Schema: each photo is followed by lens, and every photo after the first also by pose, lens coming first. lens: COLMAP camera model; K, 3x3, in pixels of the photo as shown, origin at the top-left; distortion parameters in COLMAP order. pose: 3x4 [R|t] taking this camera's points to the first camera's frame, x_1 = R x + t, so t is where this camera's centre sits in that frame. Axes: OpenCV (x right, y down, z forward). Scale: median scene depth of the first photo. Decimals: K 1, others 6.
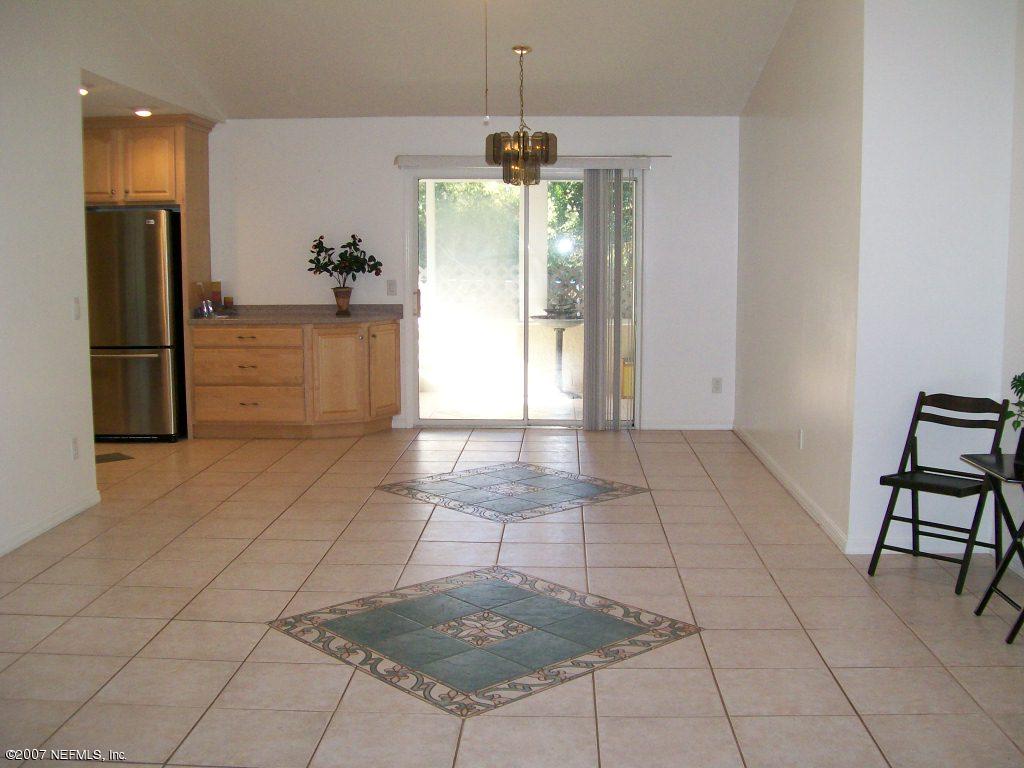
lens RADIAL K [[1124.3, 0, 516.7], [0, 1124.3, 384.9], [0, 0, 1]] dist [-0.189235, 0.160835]
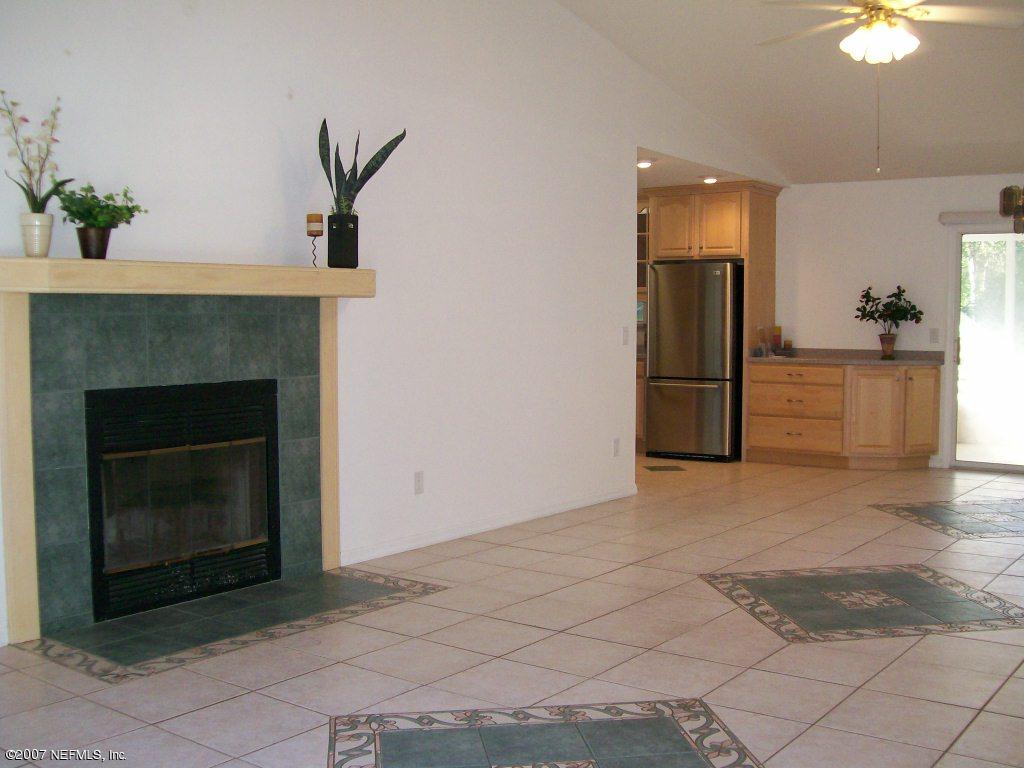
lens RADIAL K [[1124.3, 0, 516.7], [0, 1124.3, 384.9], [0, 0, 1]] dist [-0.189235, 0.160835]
pose [[0.826632, 0.038221, -0.561443, 0.159429], [-0.073591, 0.996465, -0.040516, 0.034421], [0.557910, 0.074809, 0.826523, -0.094568]]
